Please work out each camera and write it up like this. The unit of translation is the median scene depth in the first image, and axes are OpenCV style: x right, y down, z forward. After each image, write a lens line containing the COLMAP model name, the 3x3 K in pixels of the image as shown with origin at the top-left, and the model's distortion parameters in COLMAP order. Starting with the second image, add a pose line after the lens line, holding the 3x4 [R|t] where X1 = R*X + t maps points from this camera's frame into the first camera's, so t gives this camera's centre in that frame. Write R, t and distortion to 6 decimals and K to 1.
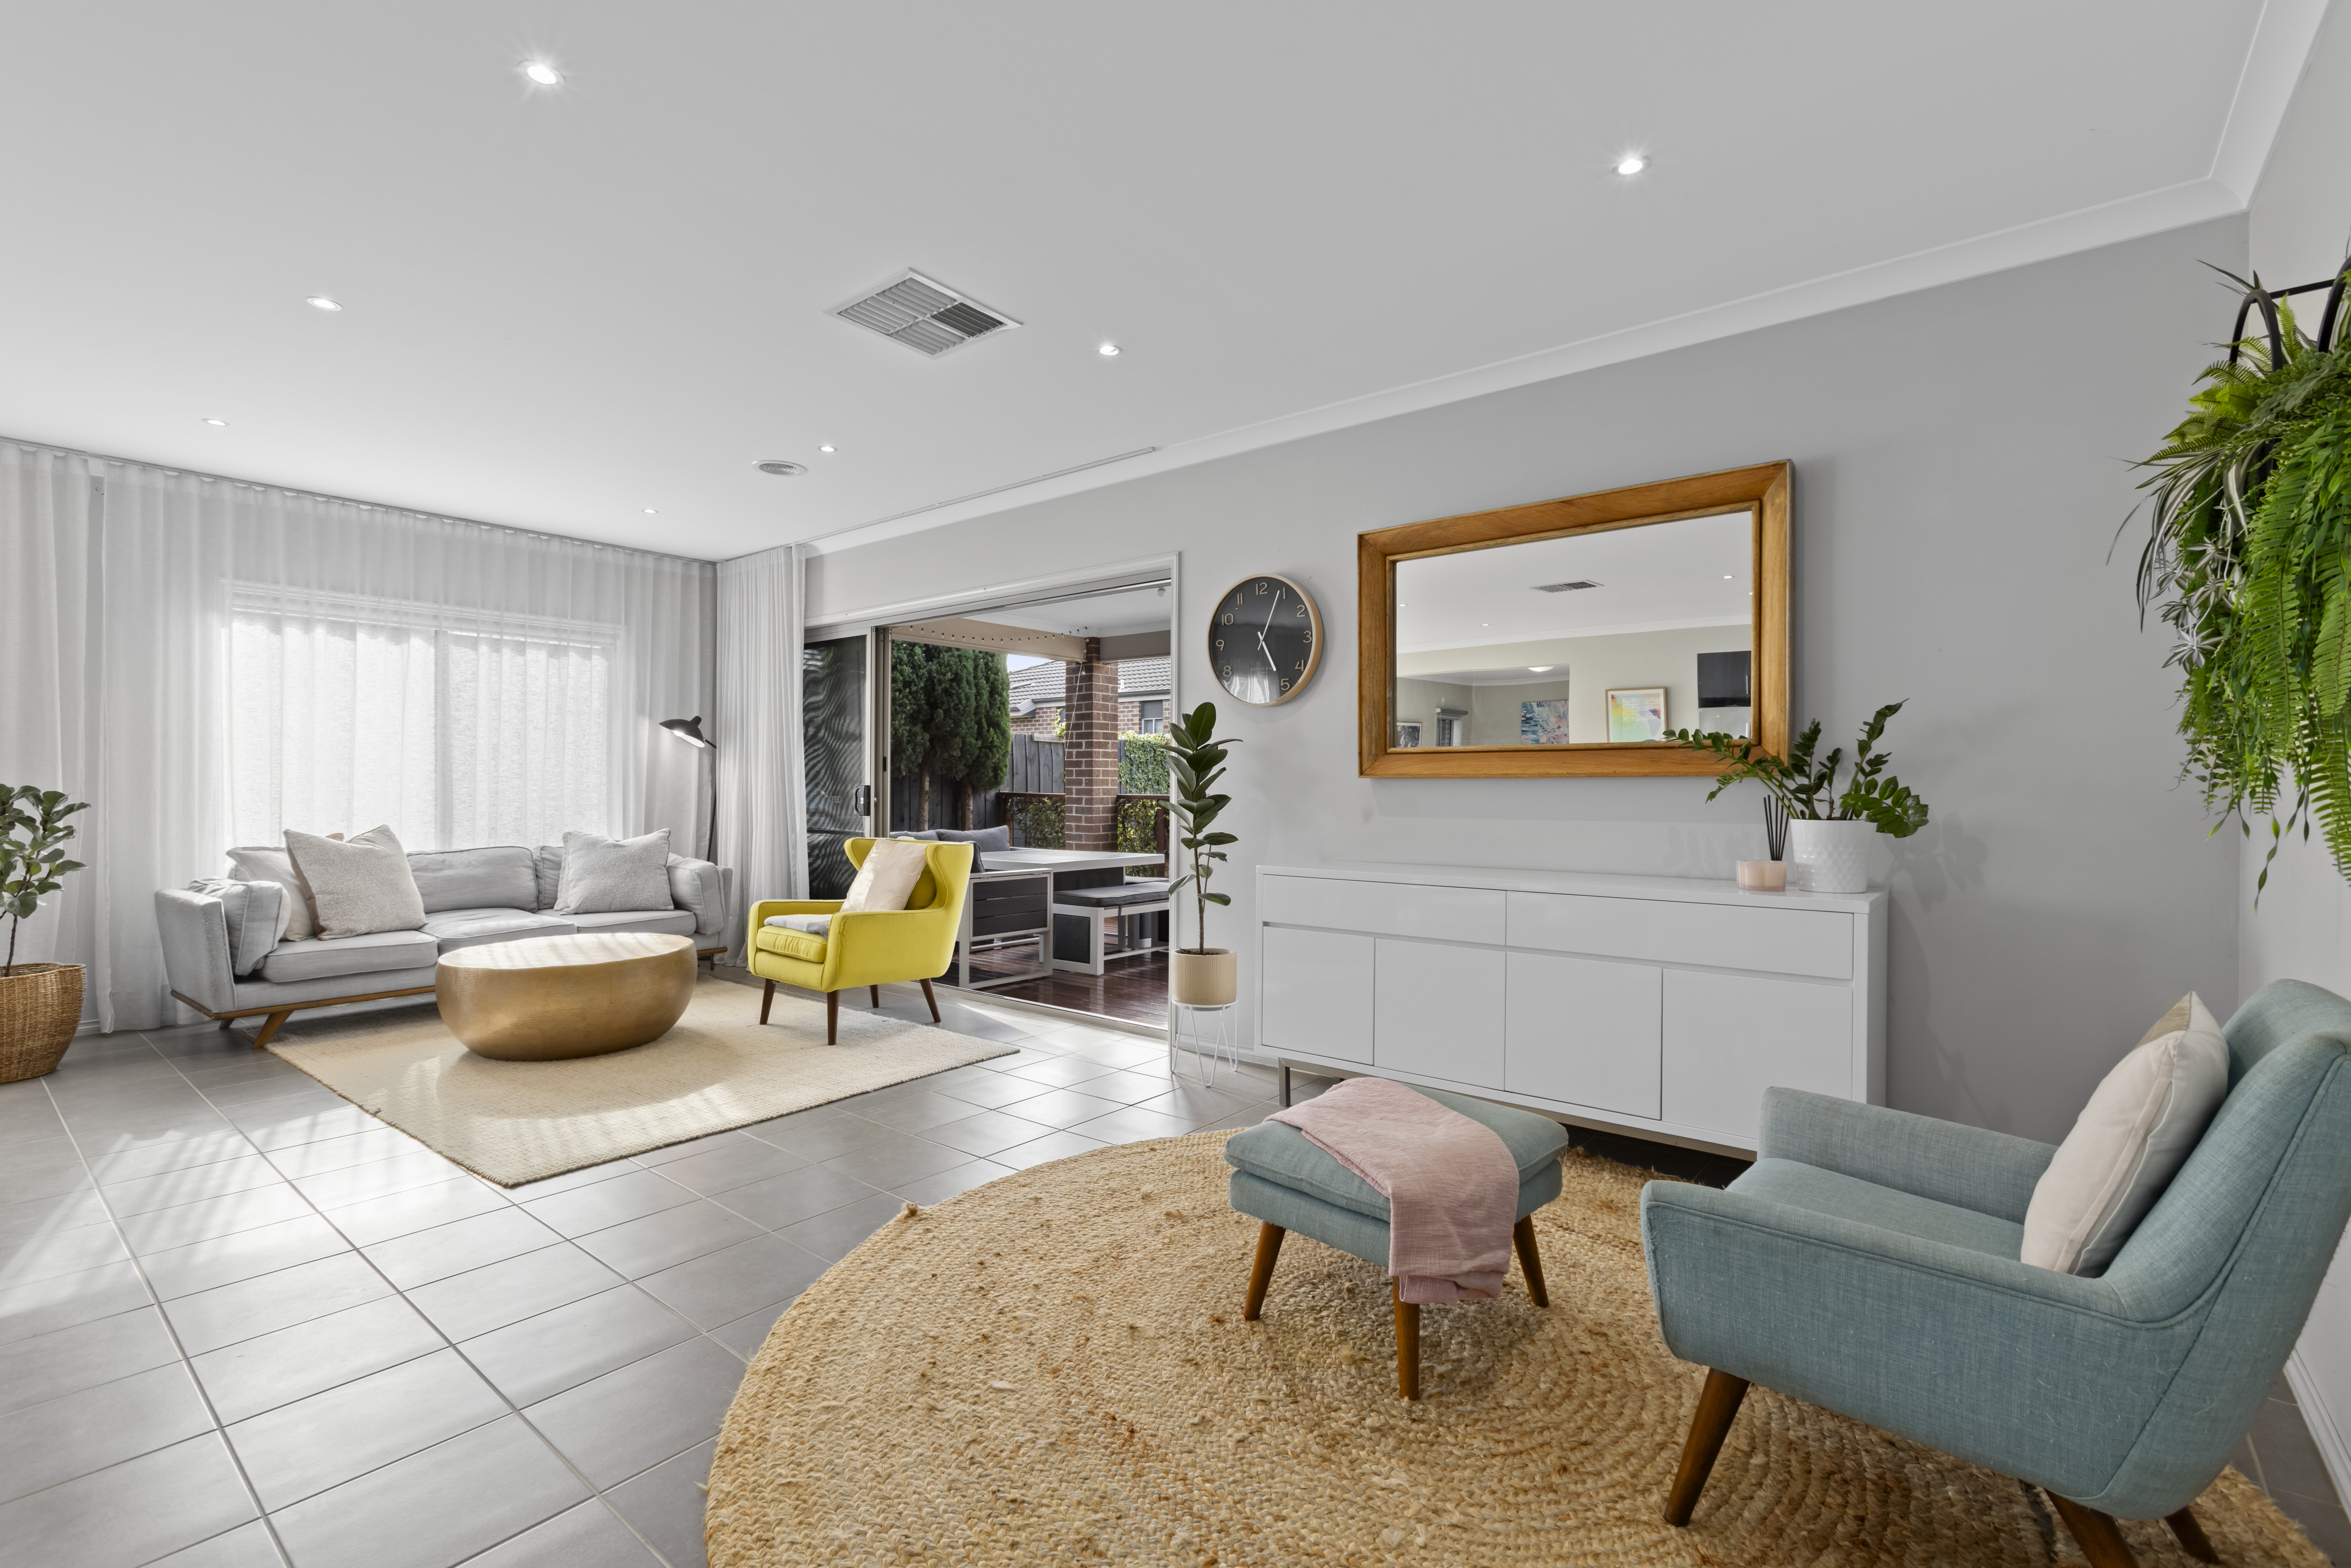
lens RADIAL K [[1039.8, 0, 1175.2], [0, 1039.8, 795.1], [0, 0, 1]] dist [-0.002889, 0.004905]
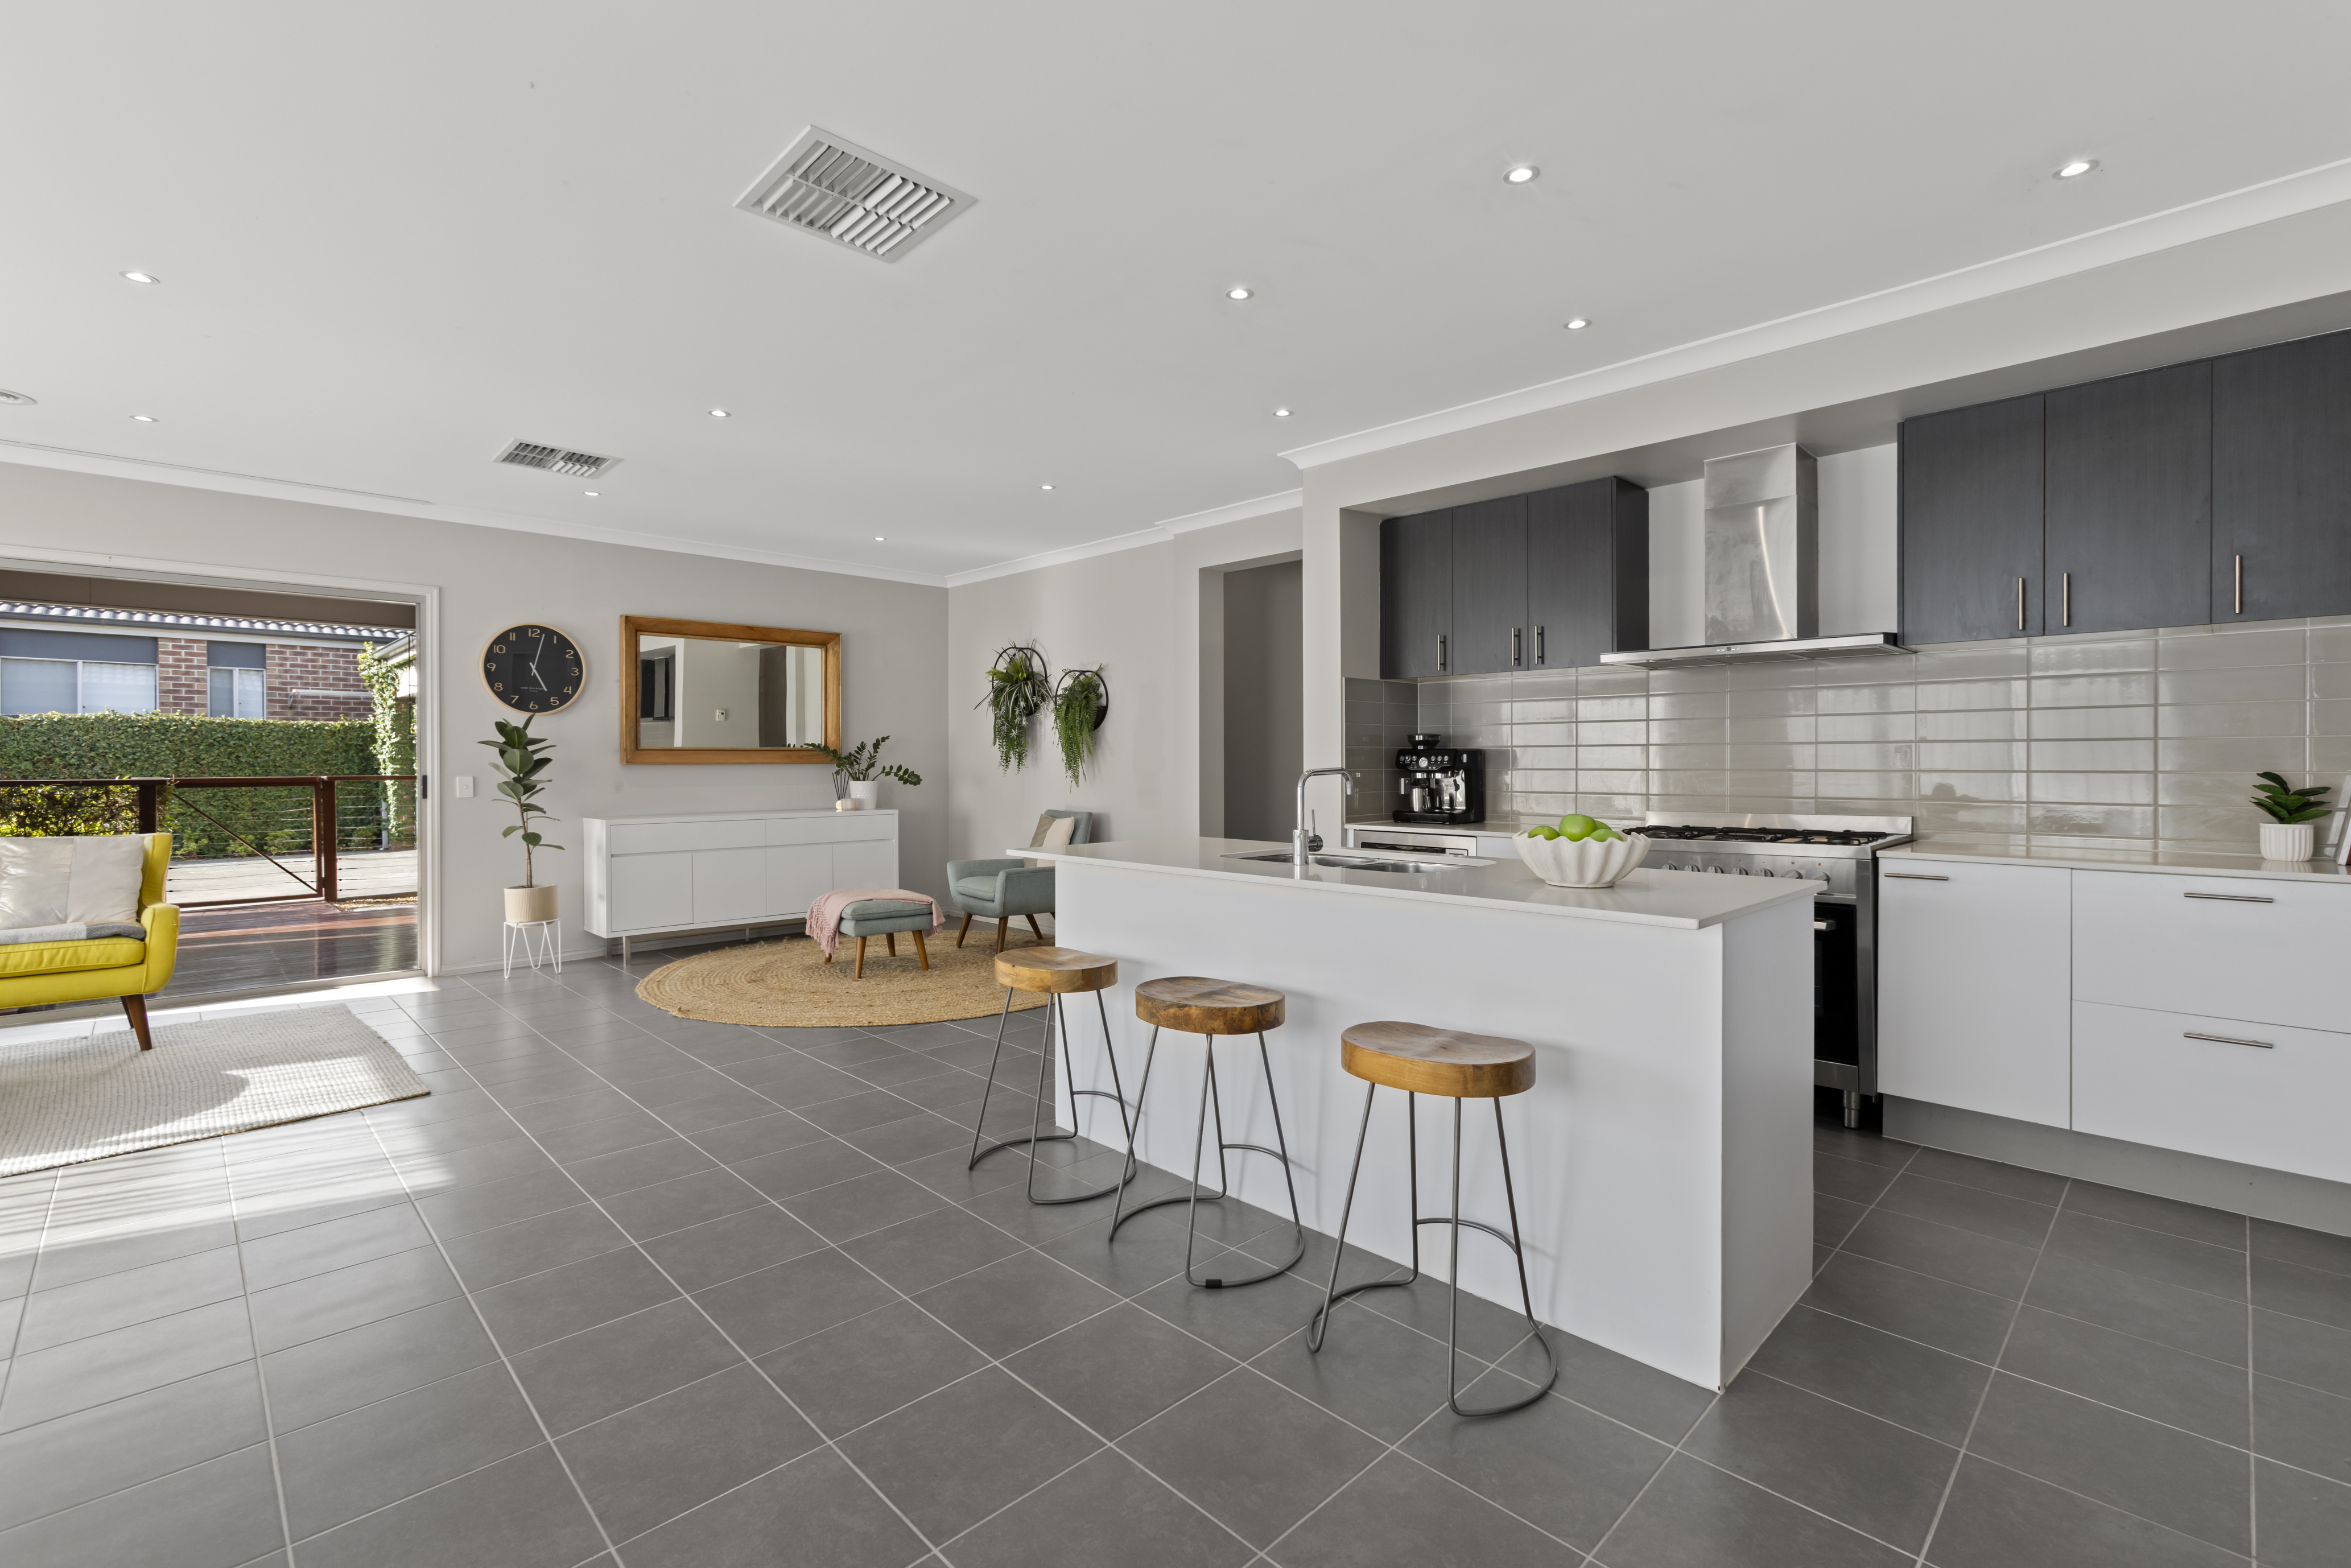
lens RADIAL K [[1039.8, 0, 1174.5], [0, 1039.8, 766.8], [0, 0, 1]] dist [-0.002889, 0.004905]
pose [[0.118558, -0.014242, 0.992845, -1.318843], [0.005092, 0.999893, 0.013735, -0.031405], [-0.992934, 0.003427, 0.118618, -0.051509]]
